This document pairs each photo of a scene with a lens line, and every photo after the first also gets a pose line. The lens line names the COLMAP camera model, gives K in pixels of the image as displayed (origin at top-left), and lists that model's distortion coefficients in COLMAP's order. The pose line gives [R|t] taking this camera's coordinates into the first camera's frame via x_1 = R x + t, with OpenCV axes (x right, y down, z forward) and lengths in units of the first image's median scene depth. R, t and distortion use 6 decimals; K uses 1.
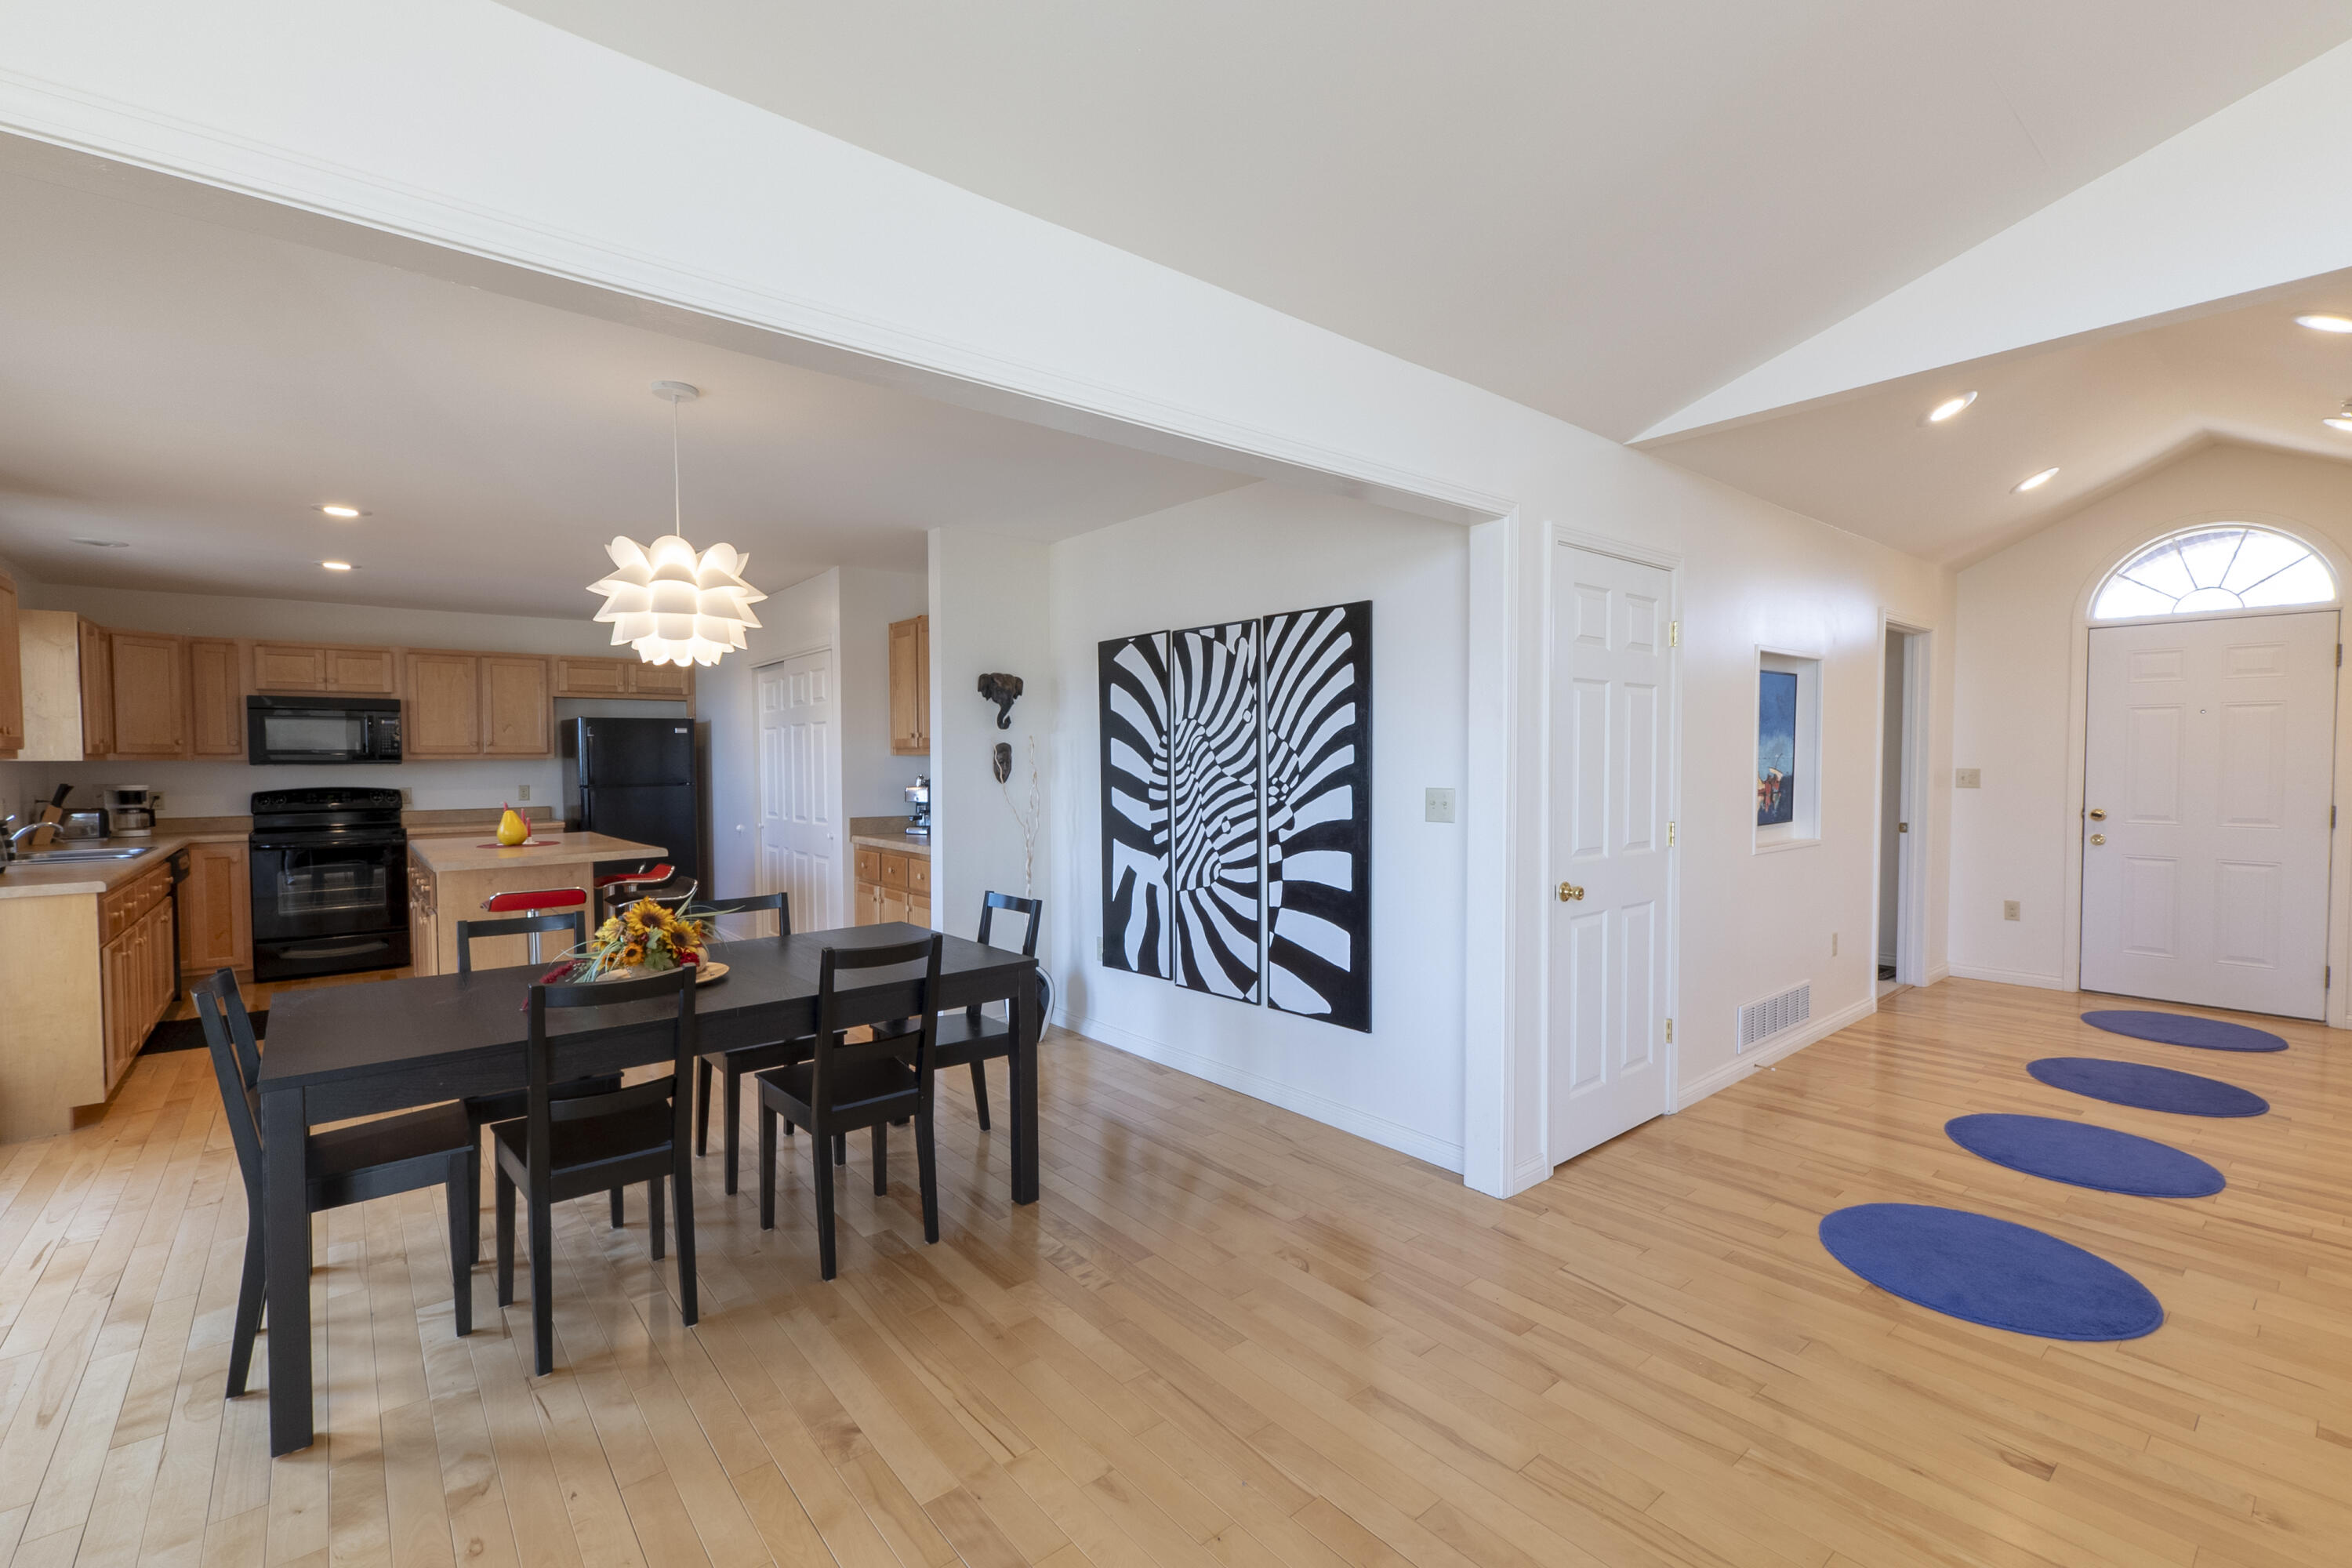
lens RADIAL K [[1019.3, 0, 1173.5], [0, 1019.3, 790.1], [0, 0, 1]] dist [0.005302, 0.000769]
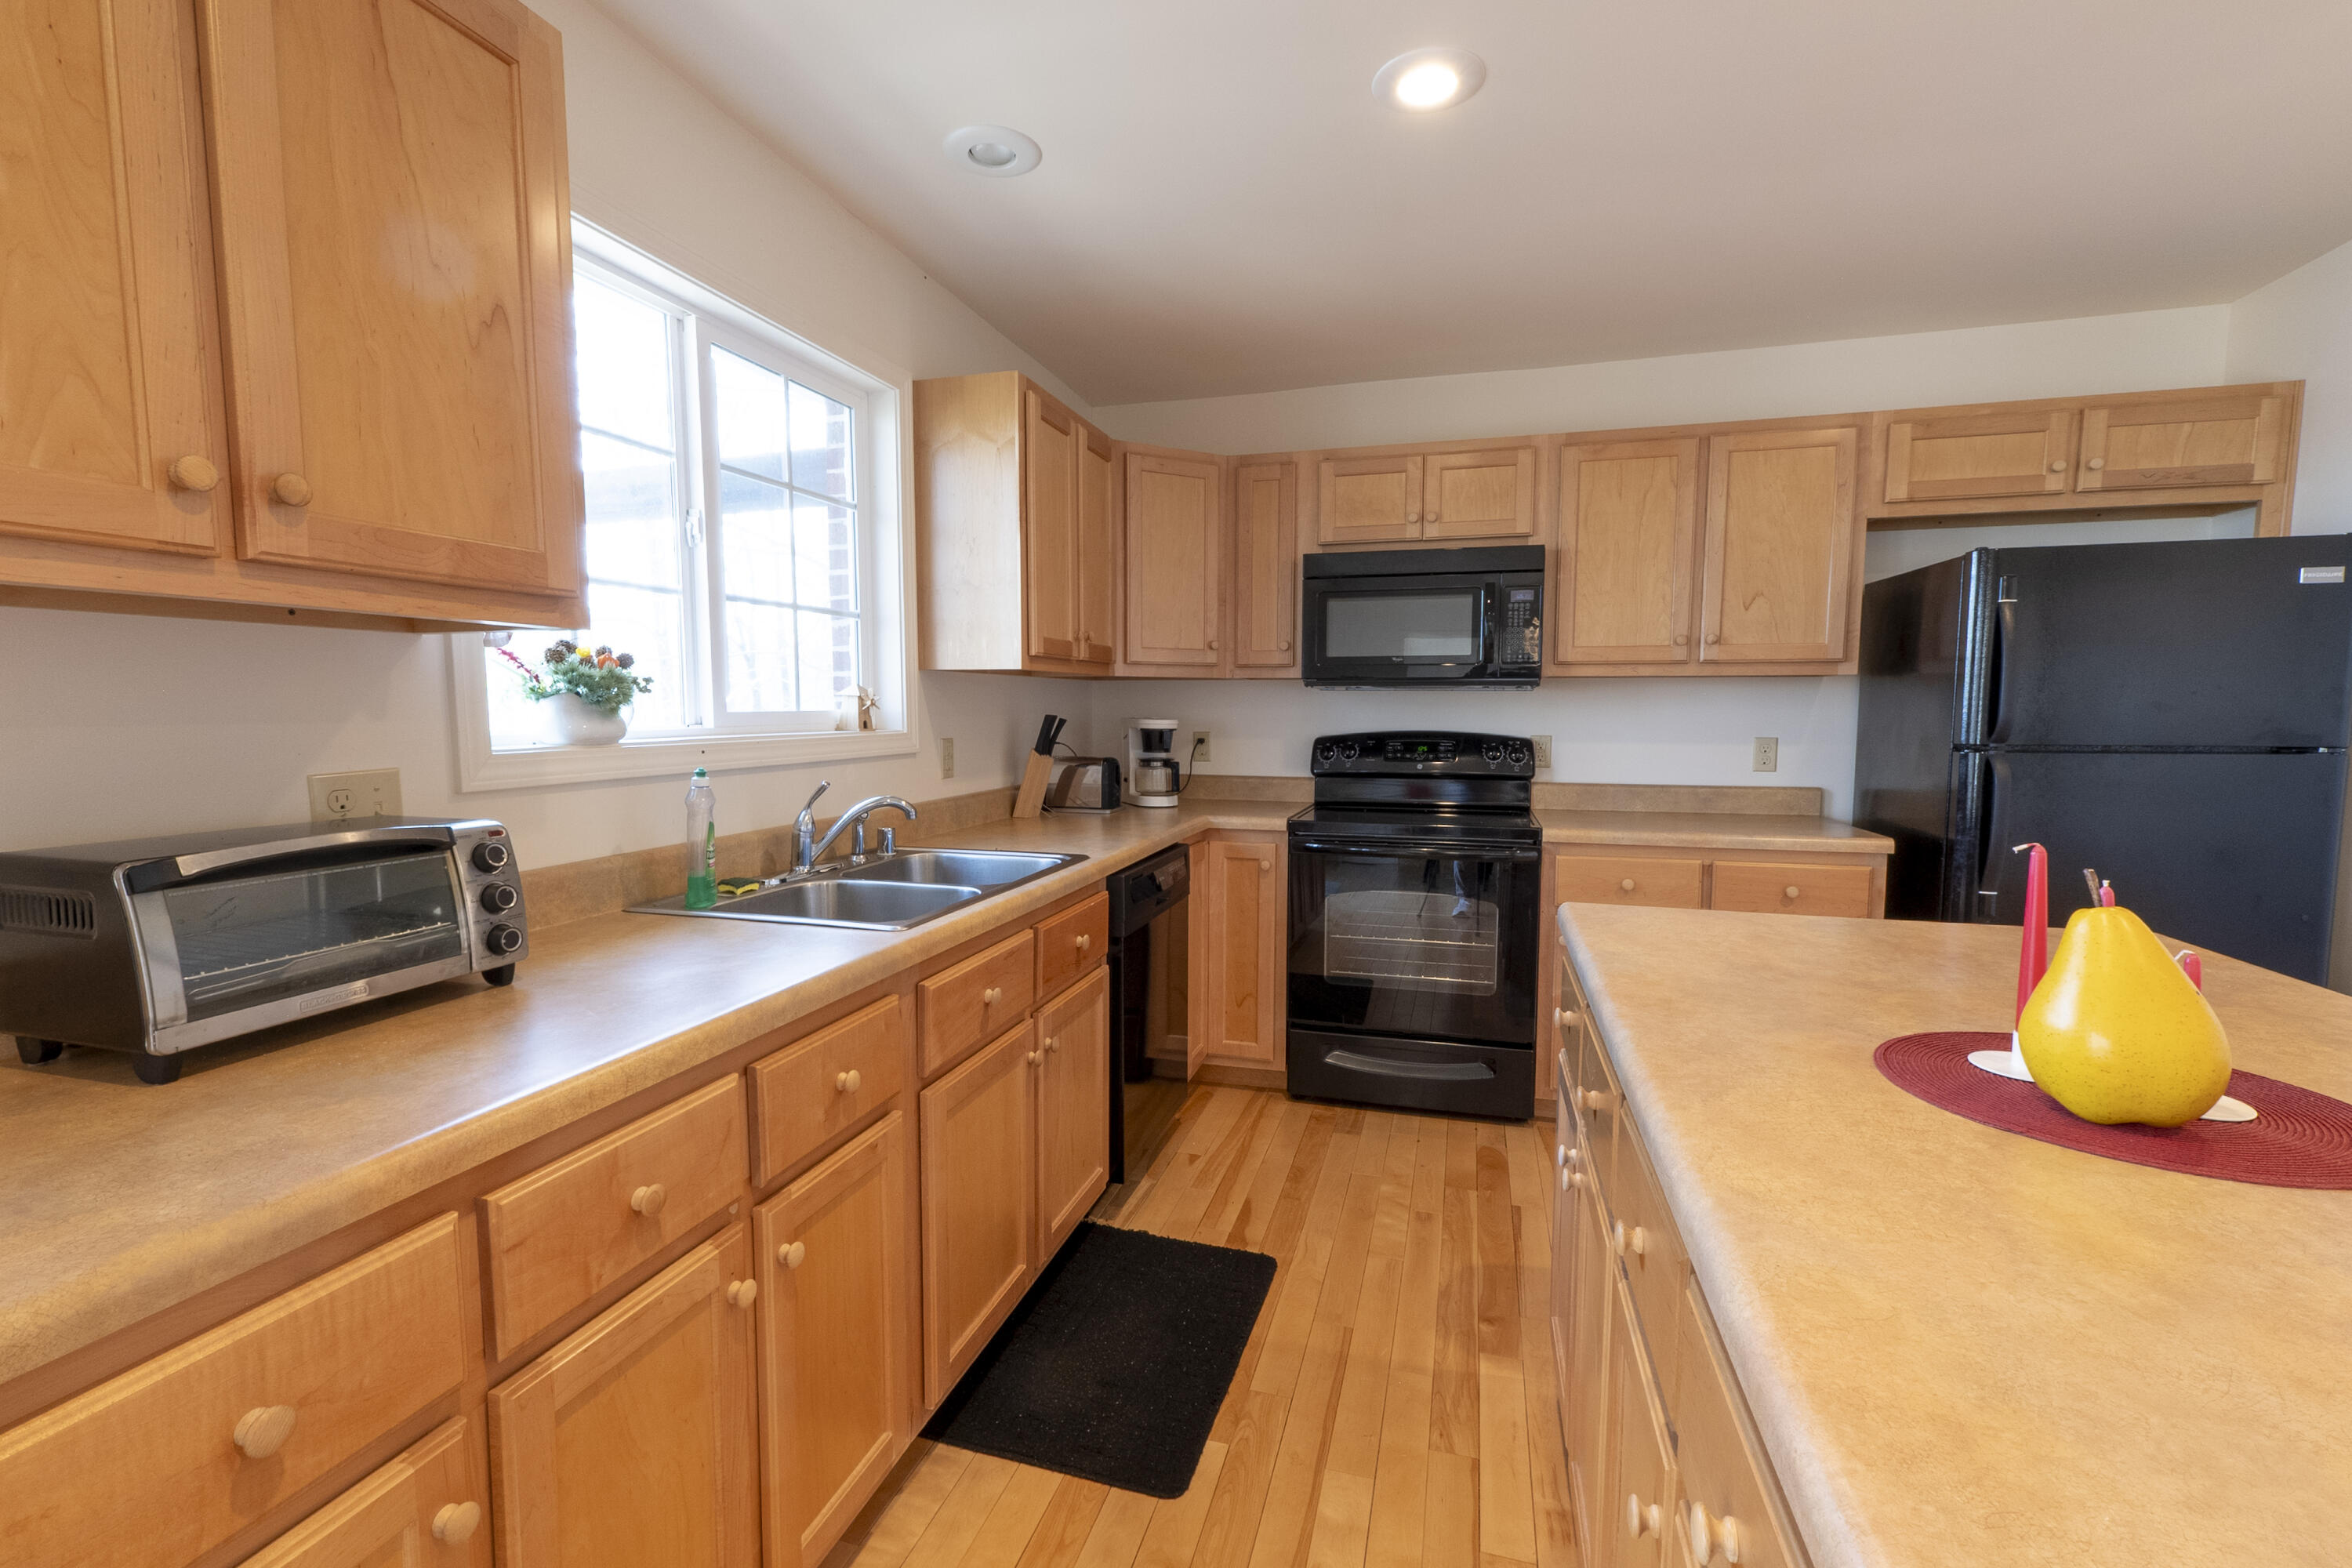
lens RADIAL K [[1026.0, 0, 1180.8], [0, 1026.0, 789.4], [0, 0, 1]] dist [0.005566, 0.000680]
pose [[0.567850, 0.074676, -0.819737, -0.719803], [-0.032235, 0.997130, 0.068506, -0.008055], [0.822500, -0.012477, 0.568628, 0.935233]]
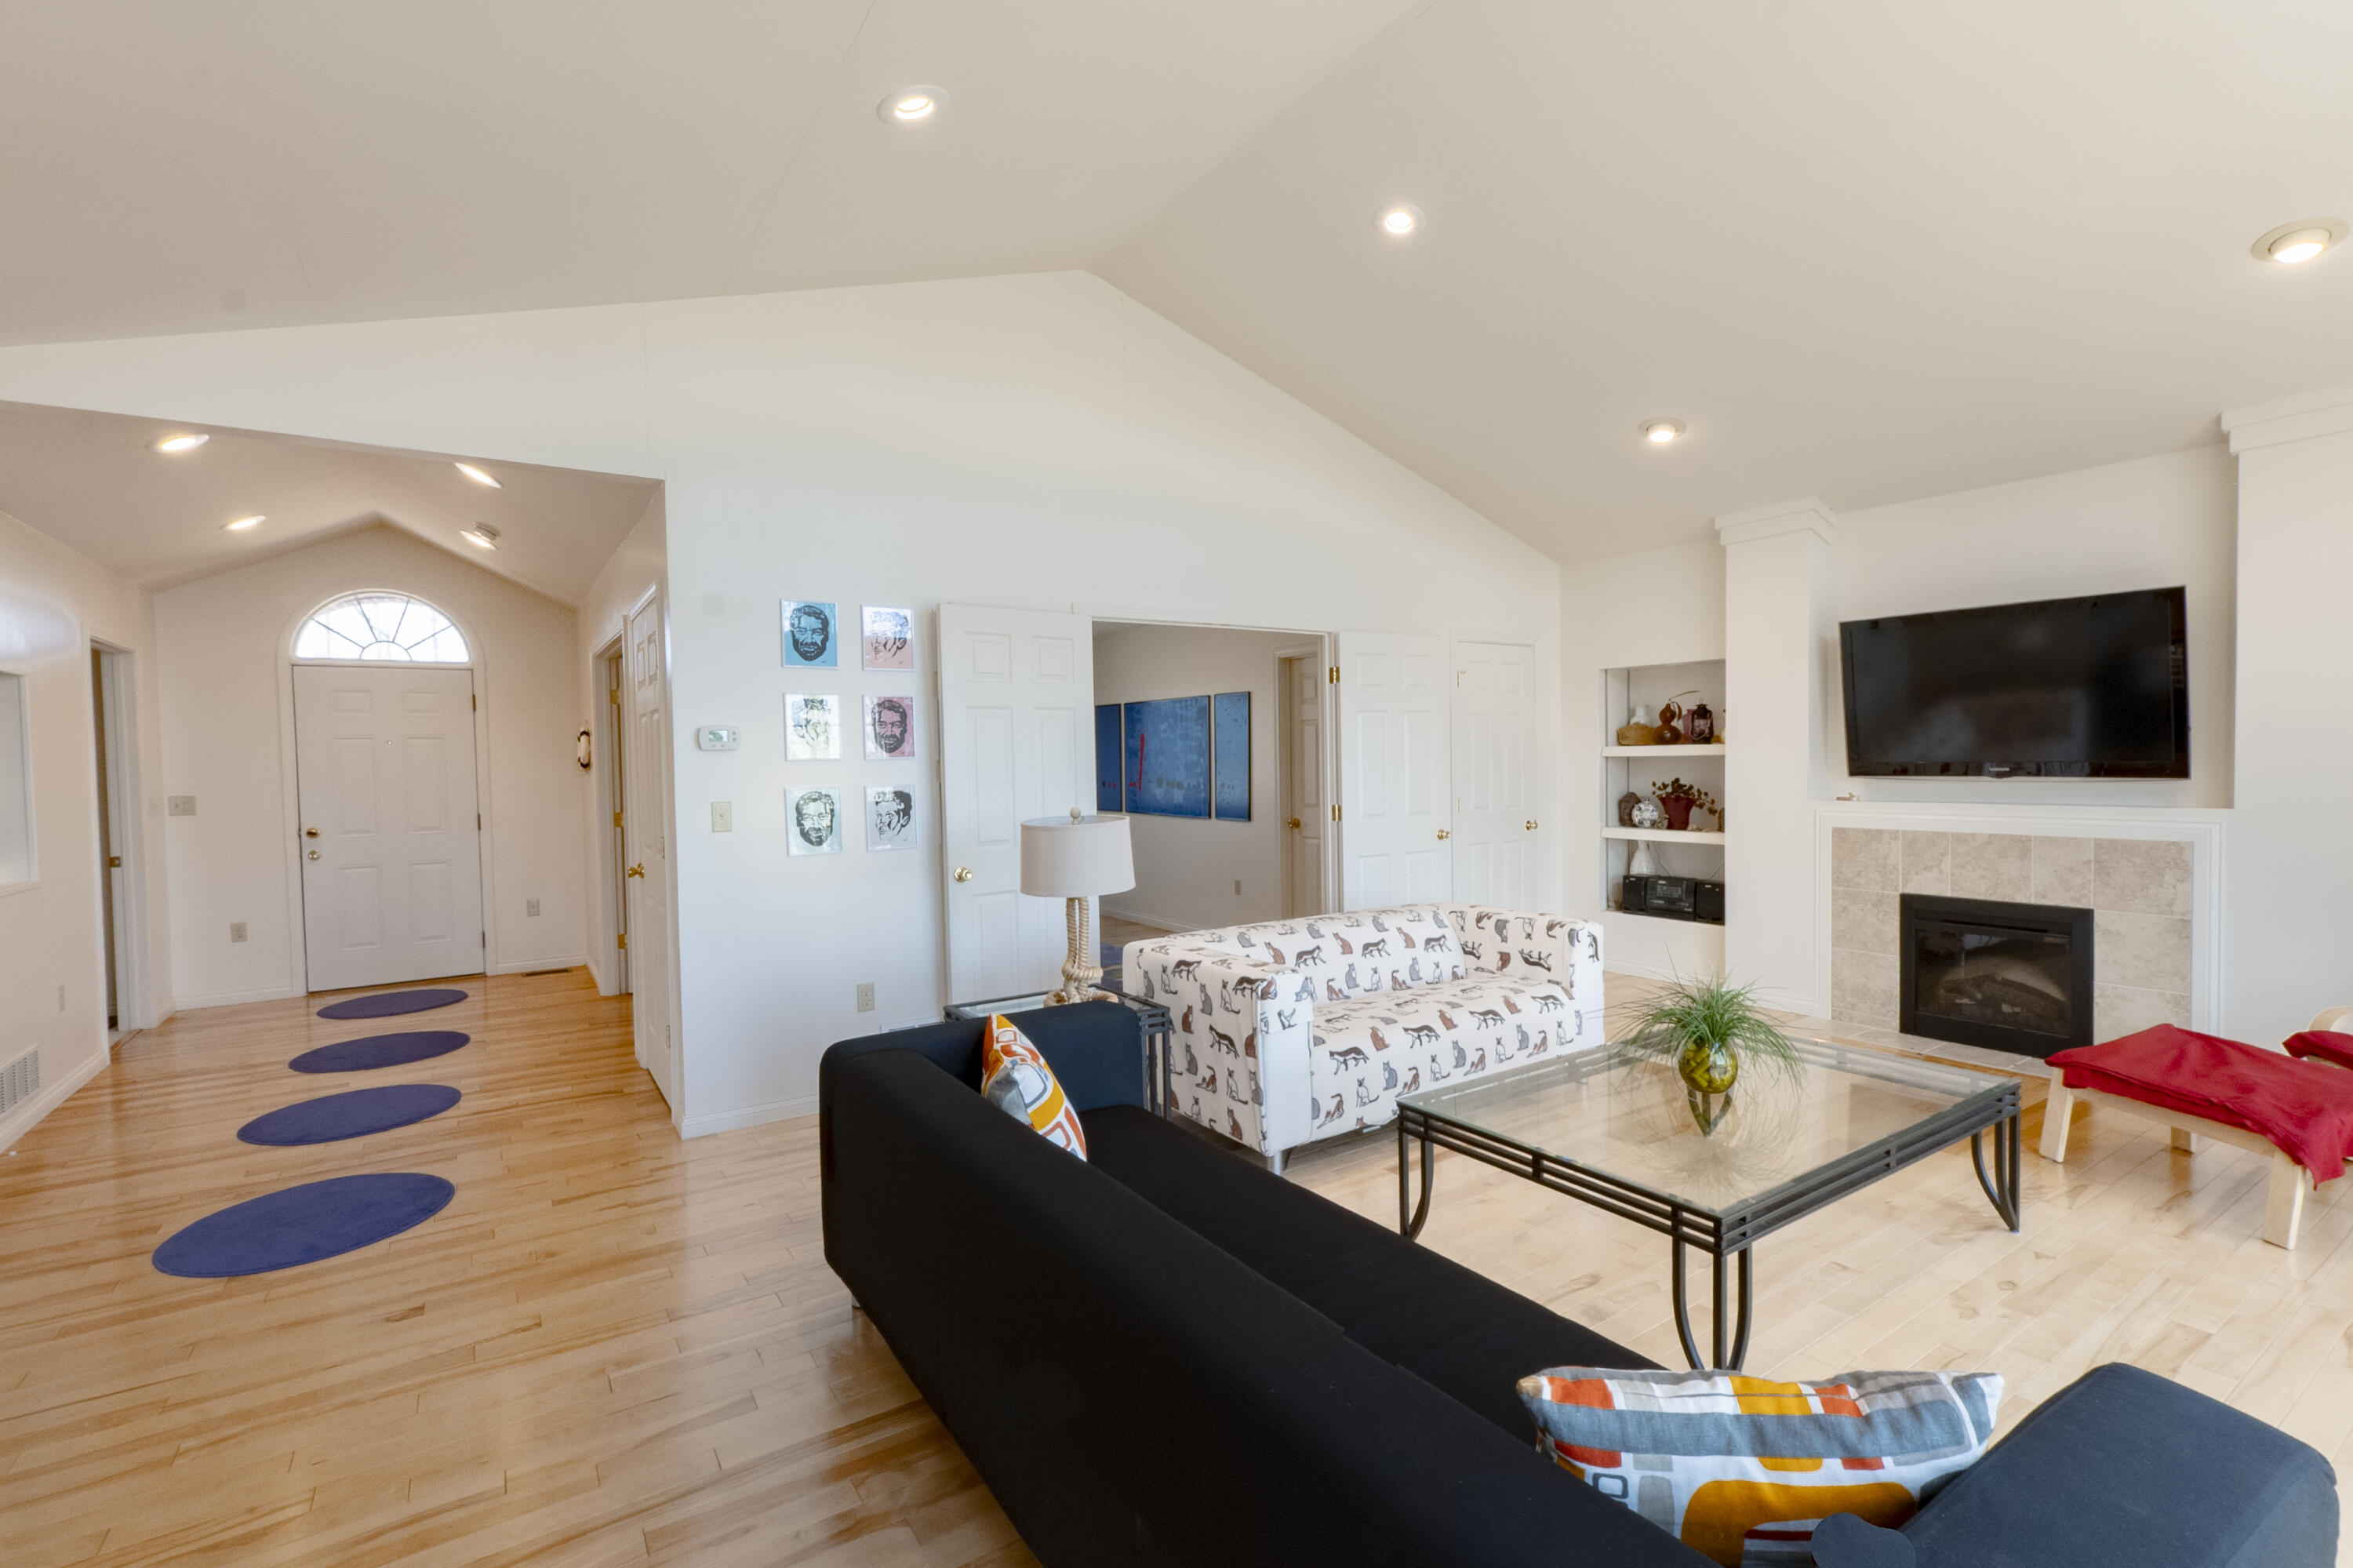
lens RADIAL K [[1053.8, 0, 1177.0], [0, 1053.8, 787.3], [0, 0, 1]] dist [0.005085, 0.000472]
pose [[0.104281, -0.024829, 0.994238, -0.182178], [0.052211, 0.998446, 0.019458, 0.001406], [-0.993176, 0.049881, 0.105416, -0.074519]]
